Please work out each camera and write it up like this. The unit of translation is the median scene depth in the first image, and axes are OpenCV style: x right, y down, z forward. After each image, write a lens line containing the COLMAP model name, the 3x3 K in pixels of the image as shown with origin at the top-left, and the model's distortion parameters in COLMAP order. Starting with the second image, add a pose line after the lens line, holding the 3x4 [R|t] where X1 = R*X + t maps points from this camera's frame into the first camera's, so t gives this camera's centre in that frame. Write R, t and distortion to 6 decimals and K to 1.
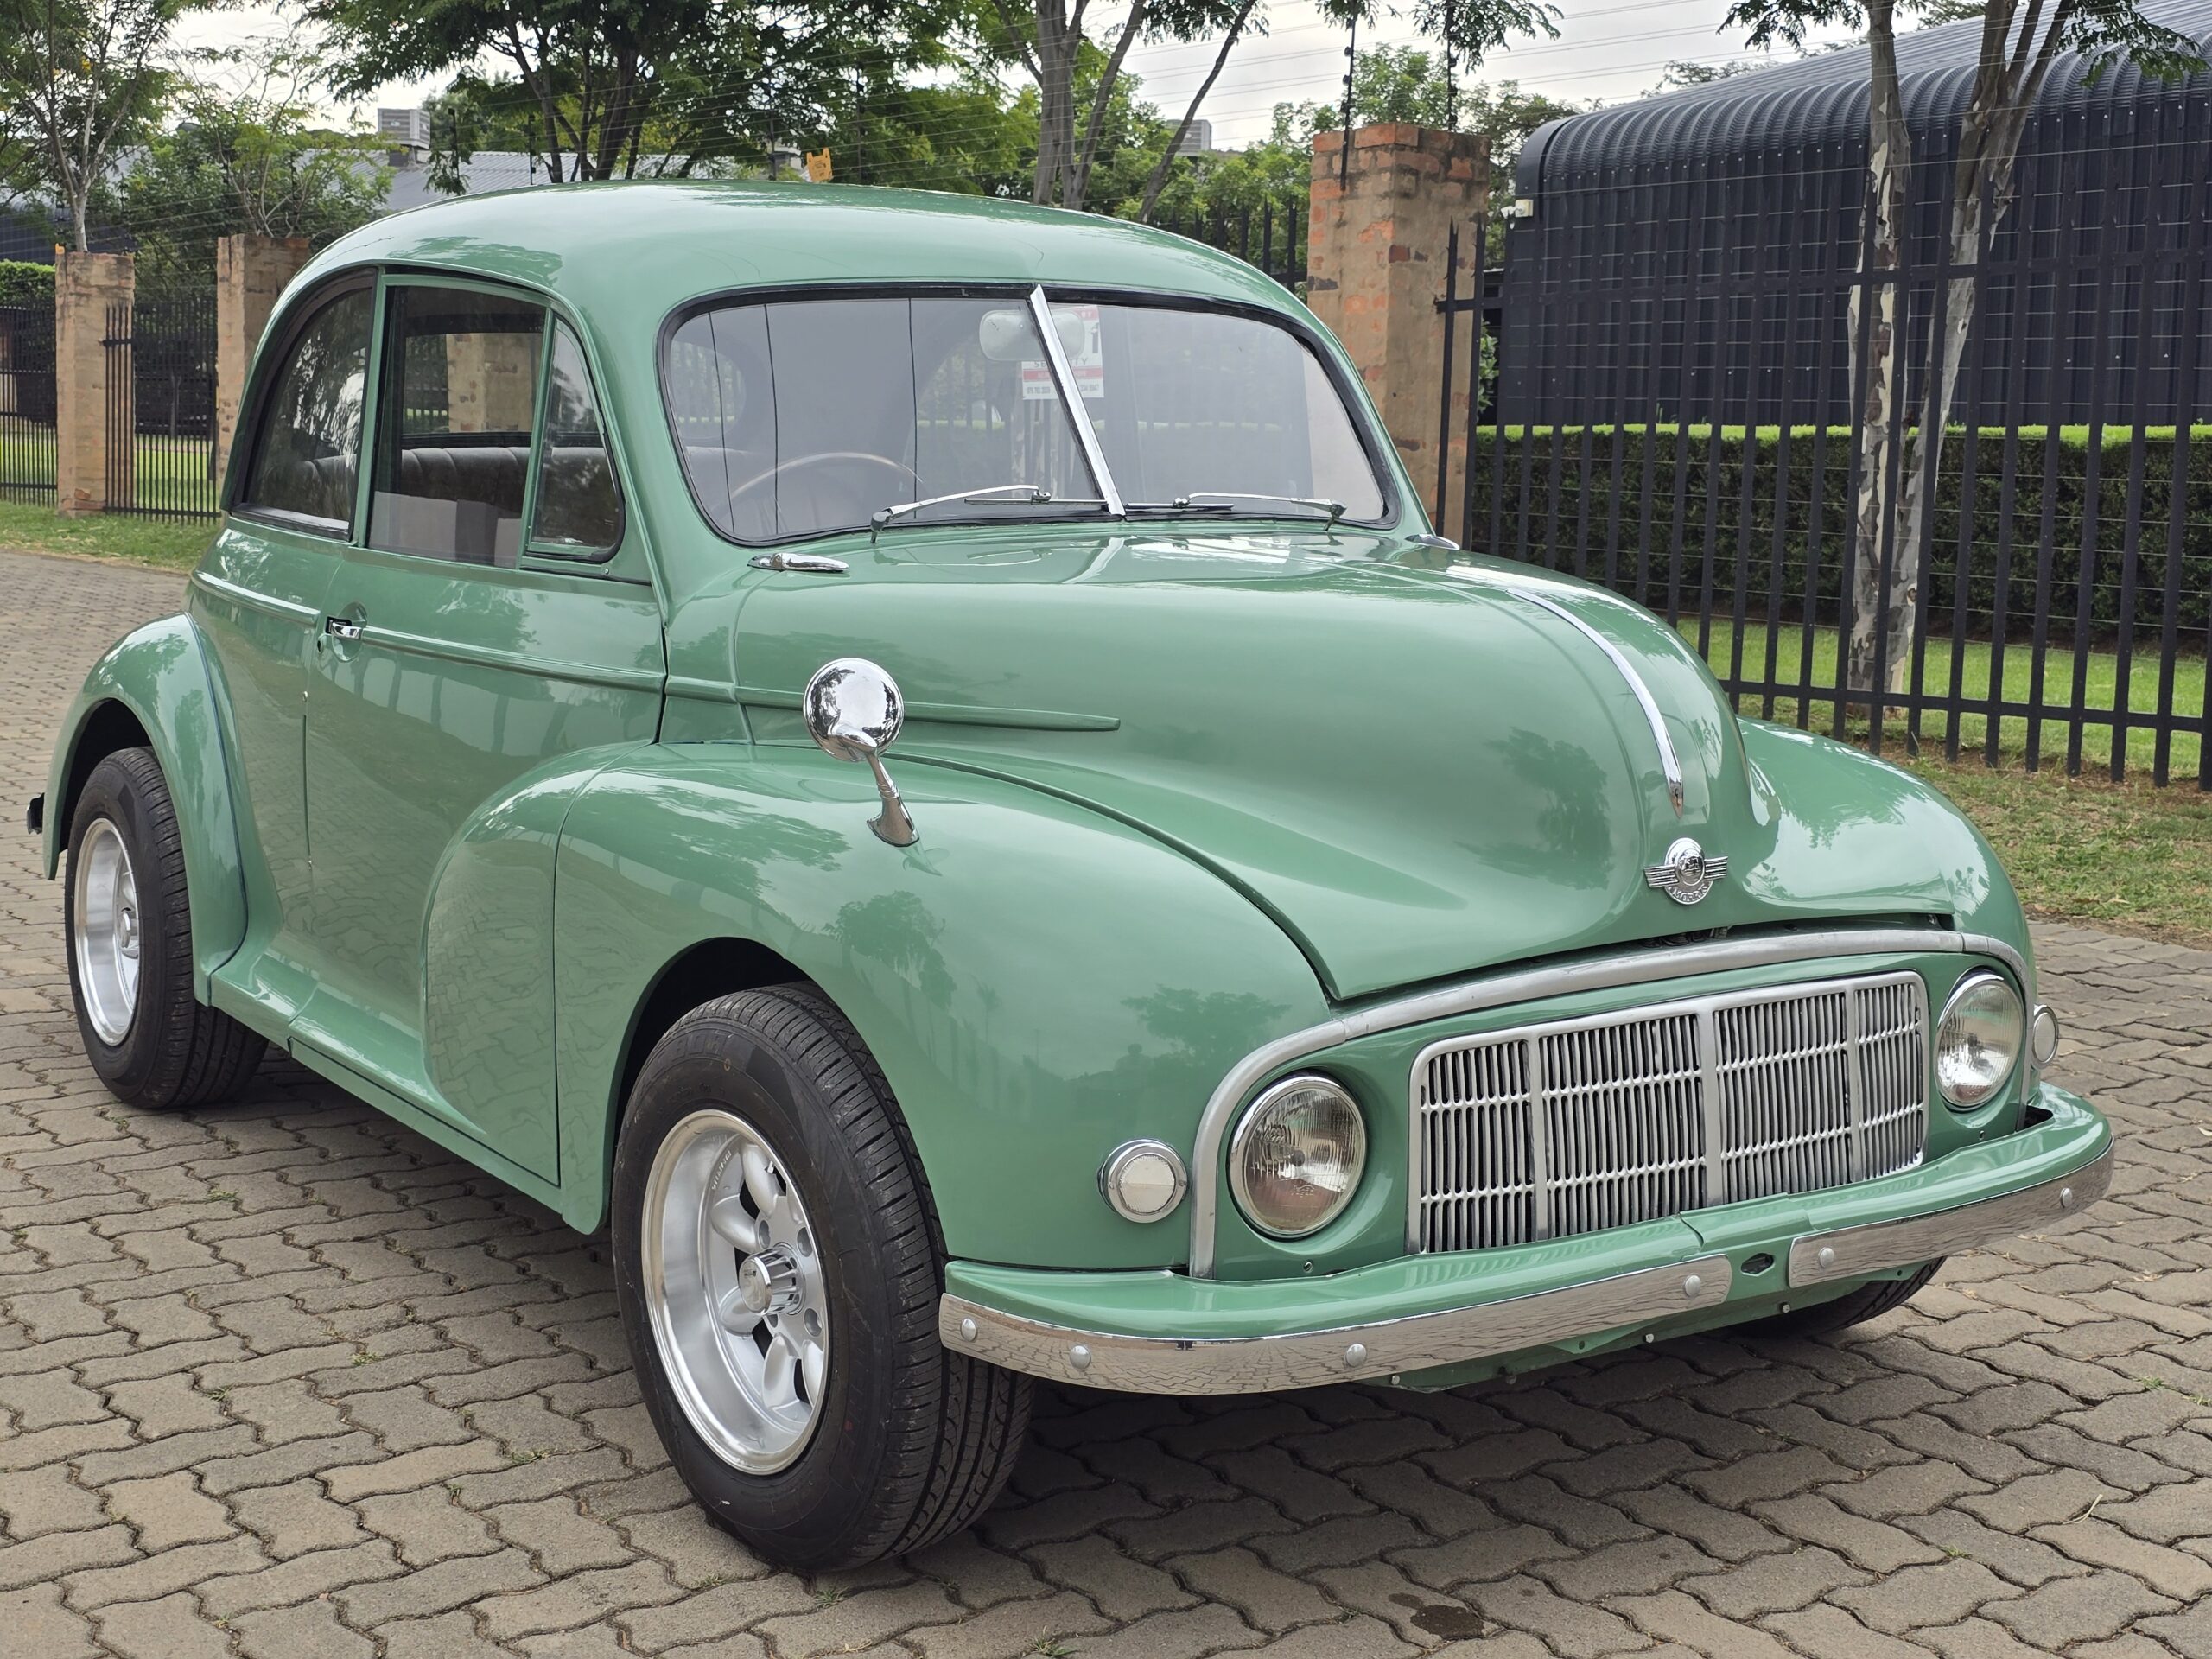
lens RADIAL K [[3007.9, 0, 1114.6], [0, 3007.9, 825.2], [0, 0, 1]] dist [0.176052, -0.470182]
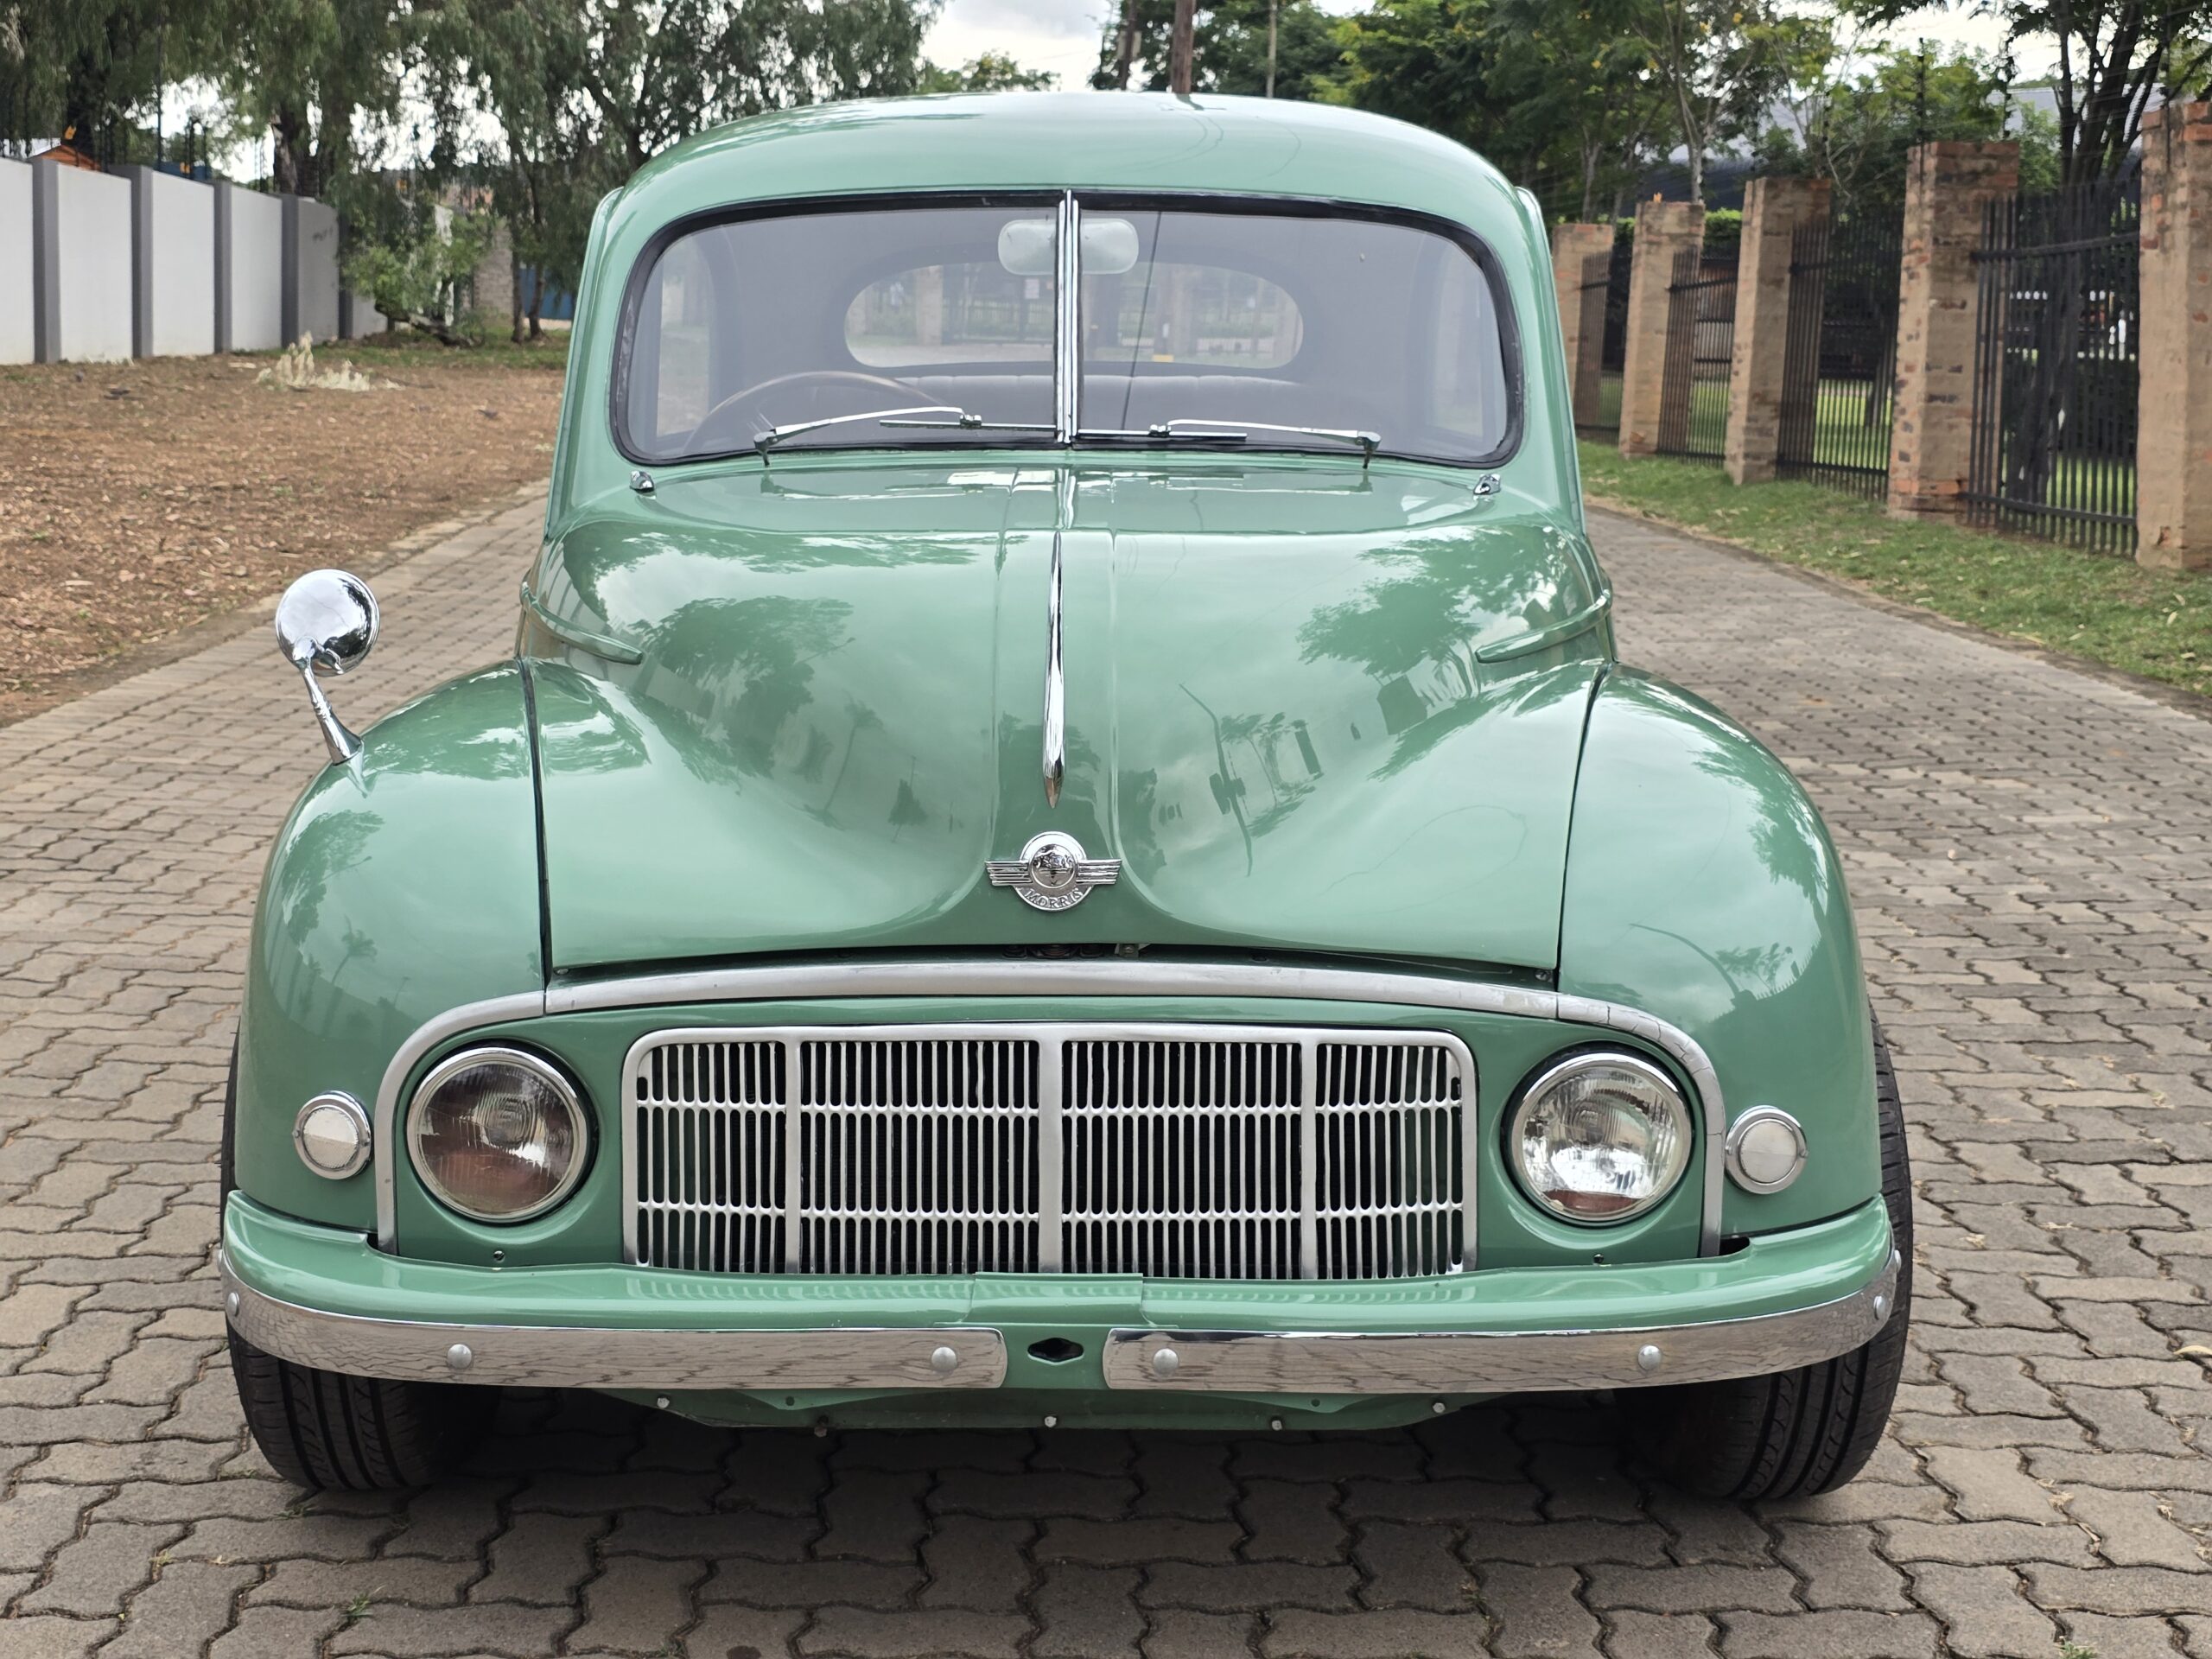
lens RADIAL K [[3007.9, 0, 1114.6], [0, 3007.9, 825.2], [0, 0, 1]] dist [0.176052, -0.470182]
pose [[0.817063, 0.088051, -0.569785, 0.604731], [-0.078585, 0.996054, 0.041235, -0.029766], [0.571167, 0.011085, 0.820759, 0.293457]]
